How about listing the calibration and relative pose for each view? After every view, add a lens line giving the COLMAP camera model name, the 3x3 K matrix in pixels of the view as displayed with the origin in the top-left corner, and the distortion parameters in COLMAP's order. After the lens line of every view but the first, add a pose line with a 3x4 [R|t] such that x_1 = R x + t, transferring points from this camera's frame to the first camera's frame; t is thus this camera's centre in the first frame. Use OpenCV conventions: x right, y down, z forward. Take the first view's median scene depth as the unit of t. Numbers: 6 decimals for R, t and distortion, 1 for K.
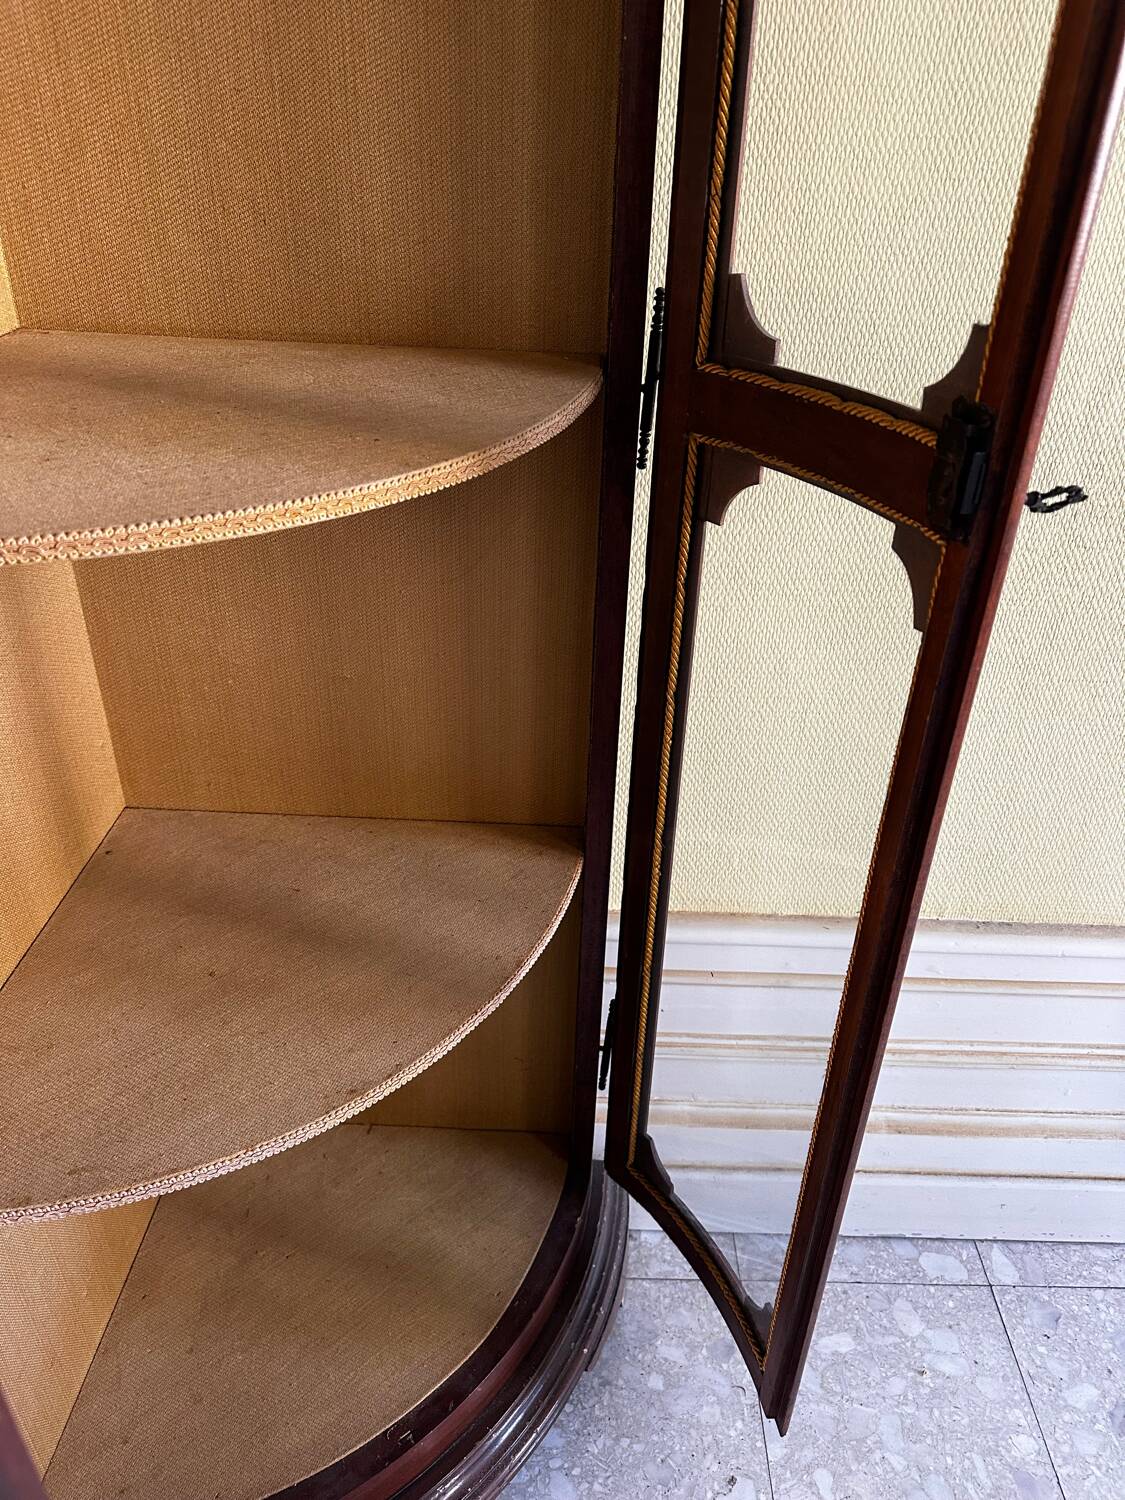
lens RADIAL K [[1060.6, 0, 570.1], [0, 1060.6, 749.4], [0, 0, 1]] dist [0.022270, -0.035128]
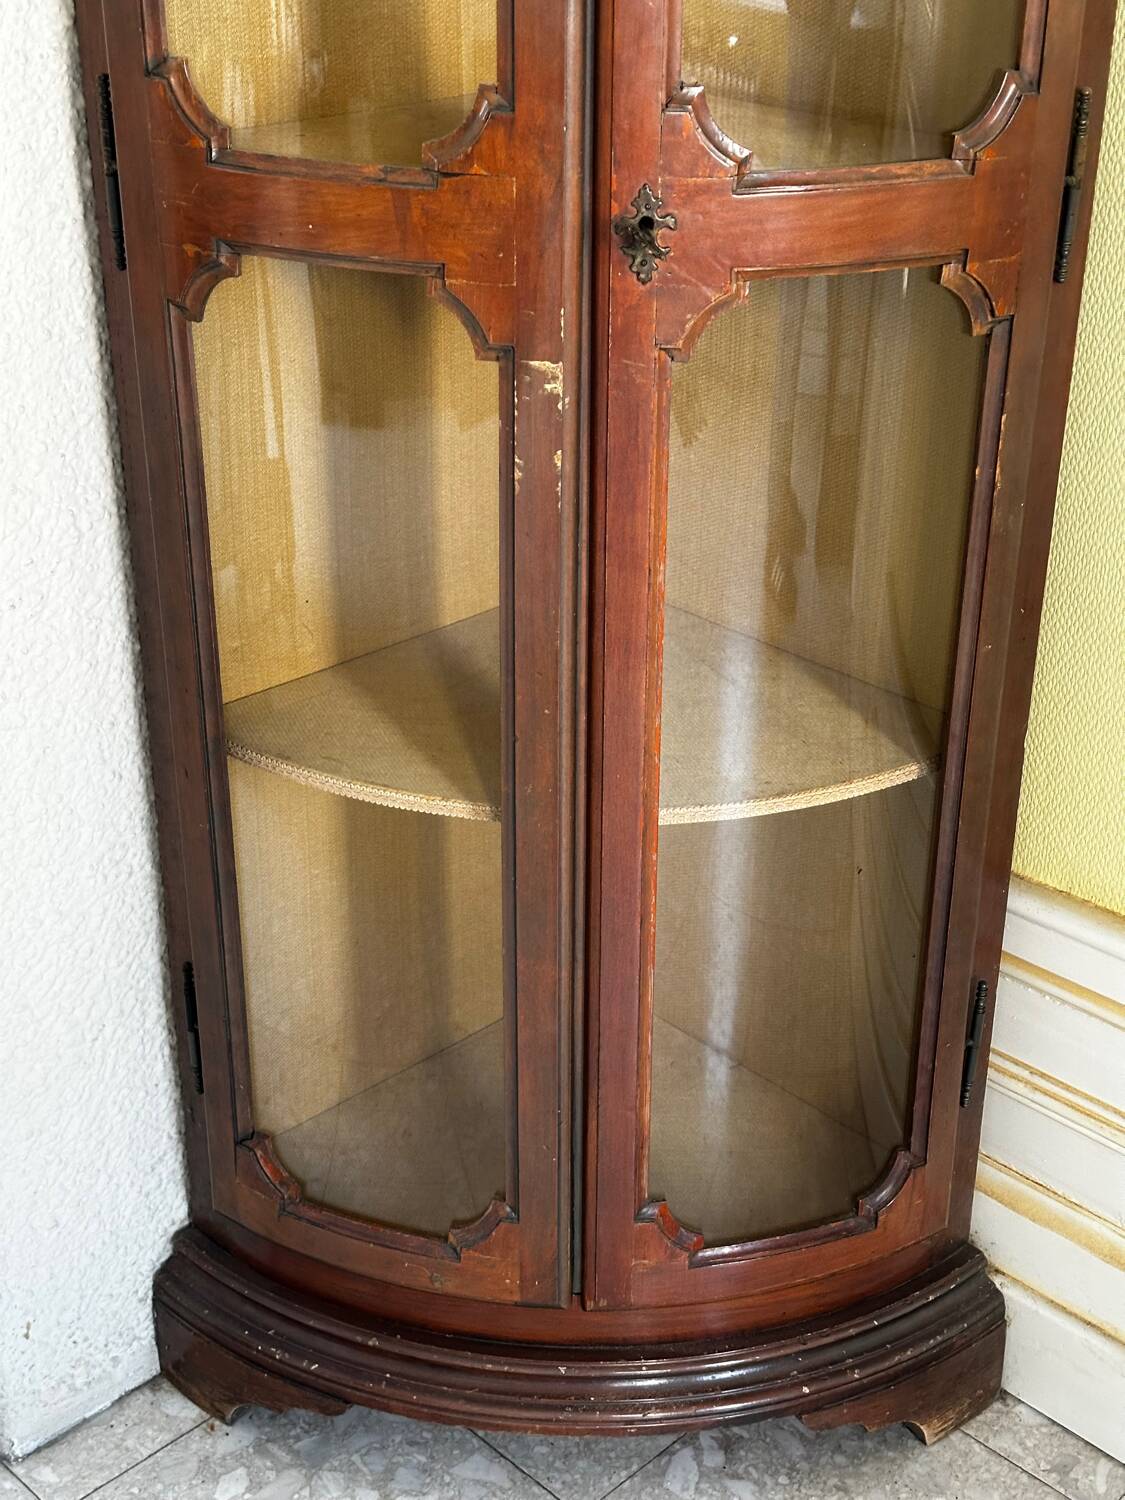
lens RADIAL K [[2073.0, 0, 577.0], [0, 2073.0, 752.9], [0, 0, 1]] dist [0.206378, -0.498518]
pose [[0.716219, 0.292338, -0.633695, 0.733276], [-0.347343, 0.936900, 0.039637, 0.124852], [0.605296, 0.191721, 0.772567, -0.380873]]
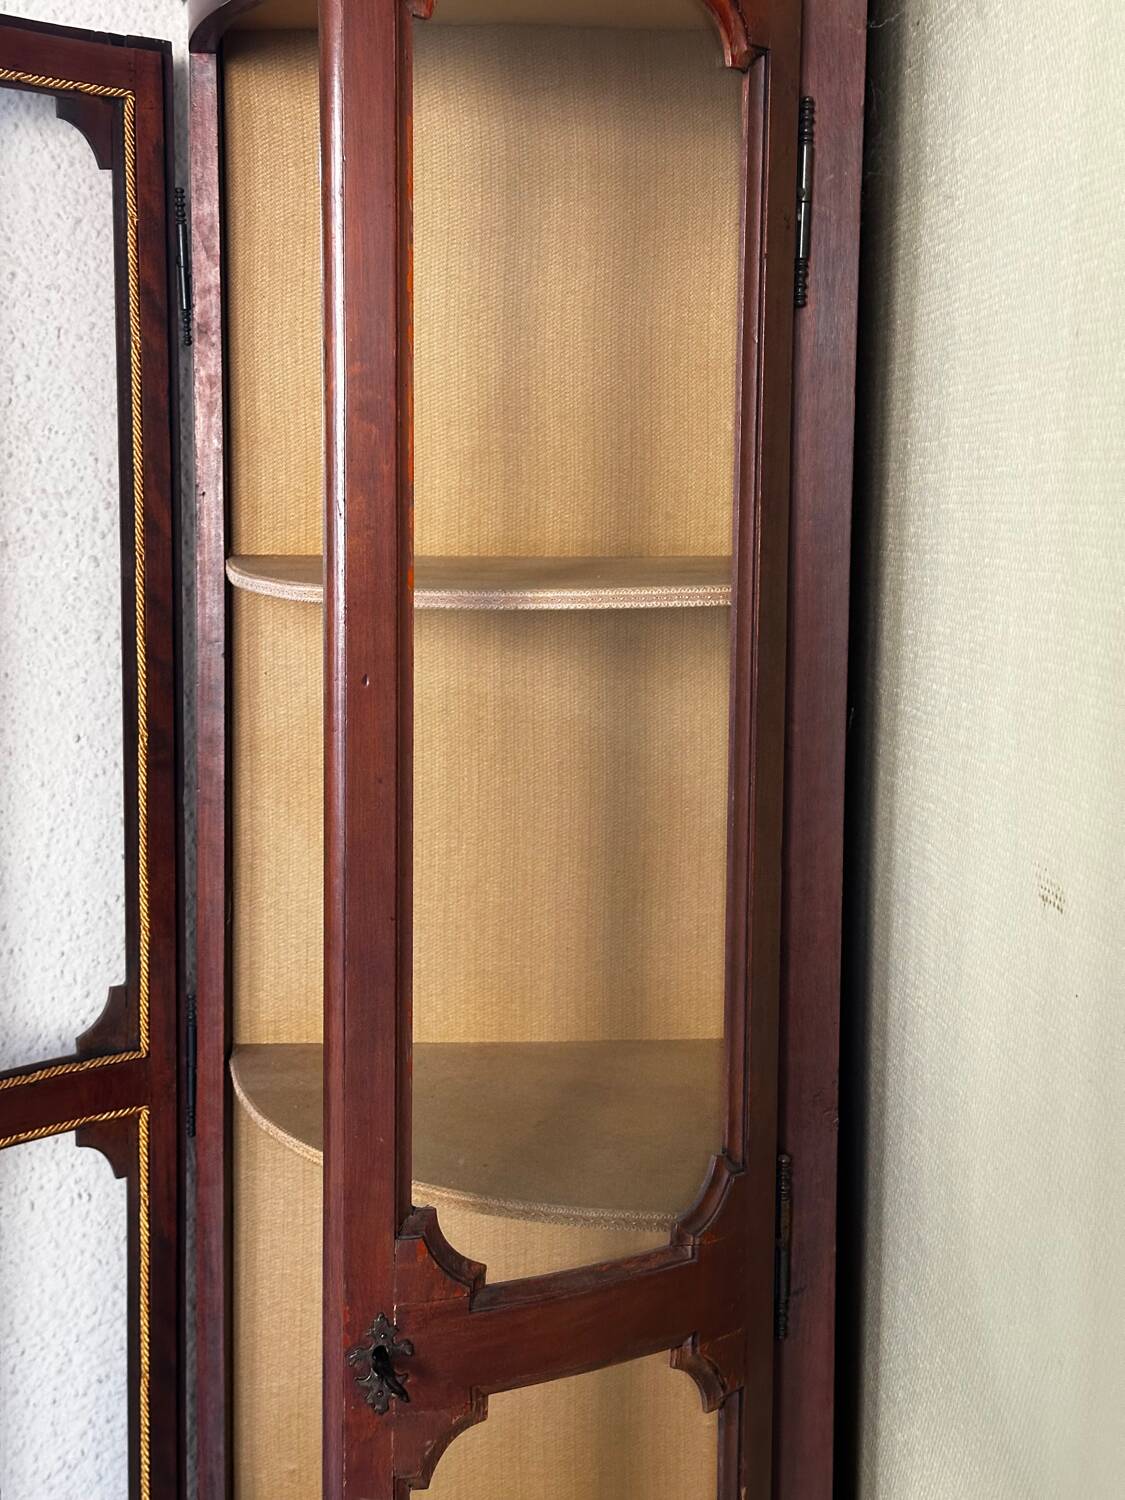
lens RADIAL K [[2078.7, 0, 580.5], [0, 2078.7, 742.7], [0, 0, 1]] dist [0.227310, -0.563202]
pose [[0.078572, 0.085014, -0.993277, 1.264139], [-0.518547, 0.854446, 0.032112, -0.475291], [0.851431, 0.512538, 0.111219, 0.304042]]
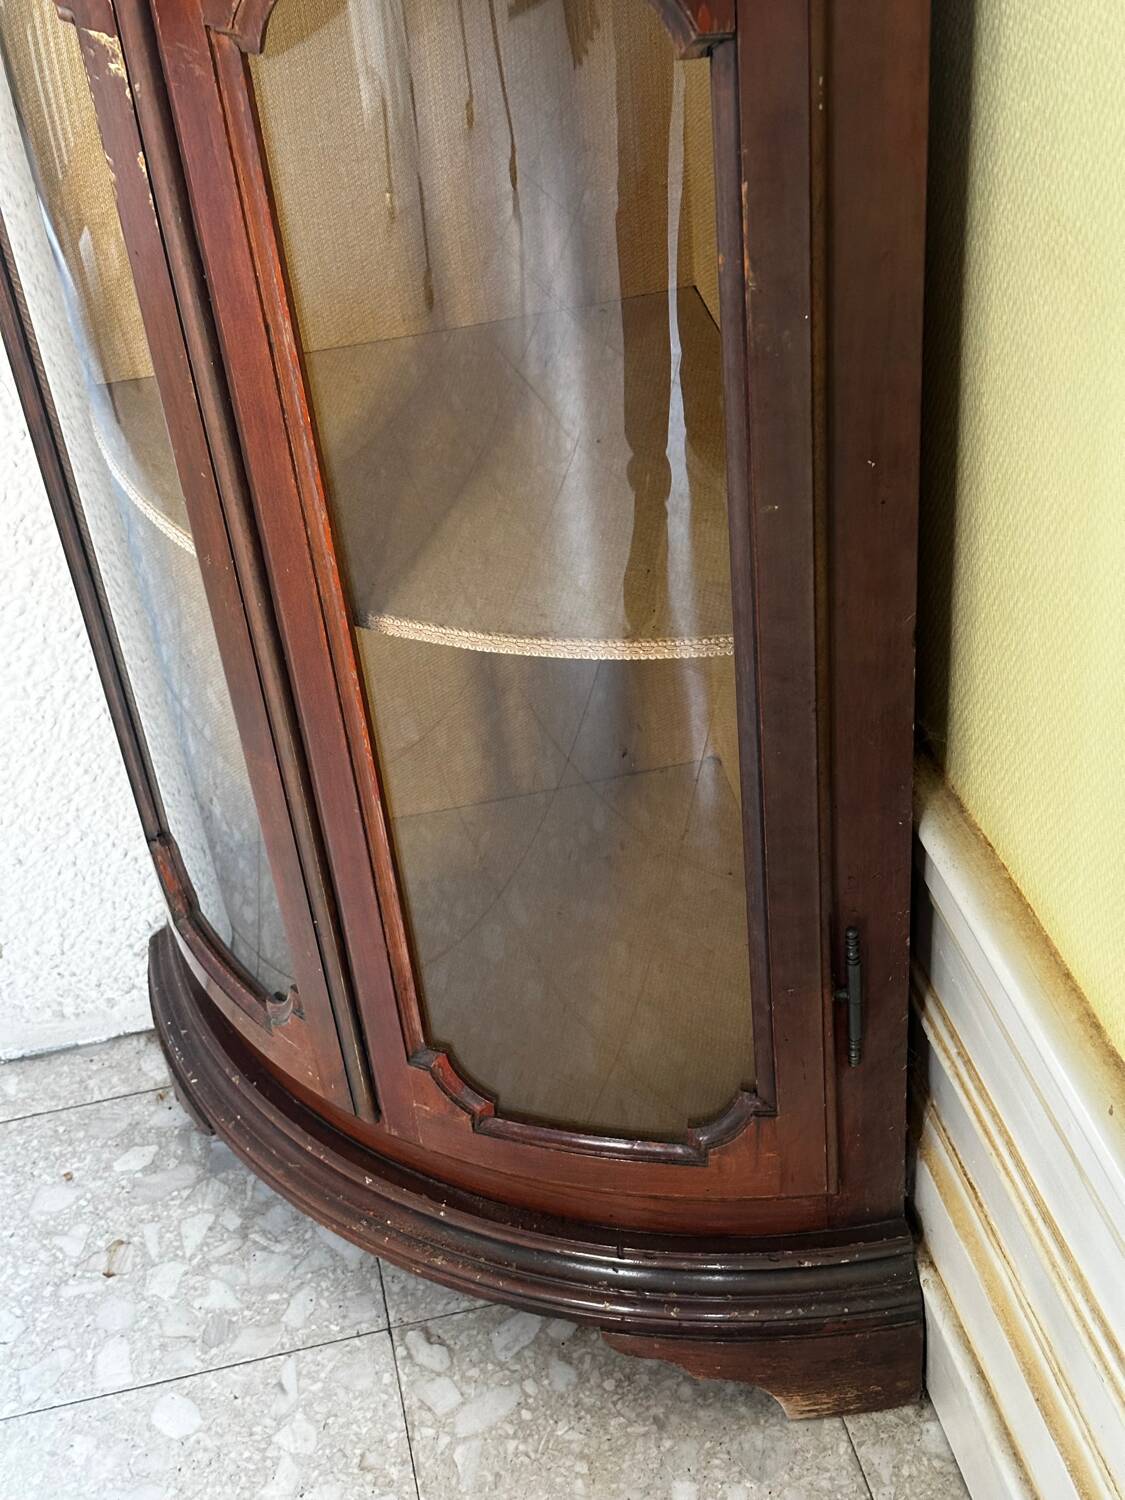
lens RADIAL K [[2076.2, 0, 564.8], [0, 2076.2, 752.7], [0, 0, 1]] dist [0.211925, -0.520374]
pose [[0.212409, 0.554699, -0.804482, 0.869354], [-0.419850, 0.795211, 0.437453, -0.270838], [0.882388, 0.244843, 0.401800, 0.364843]]
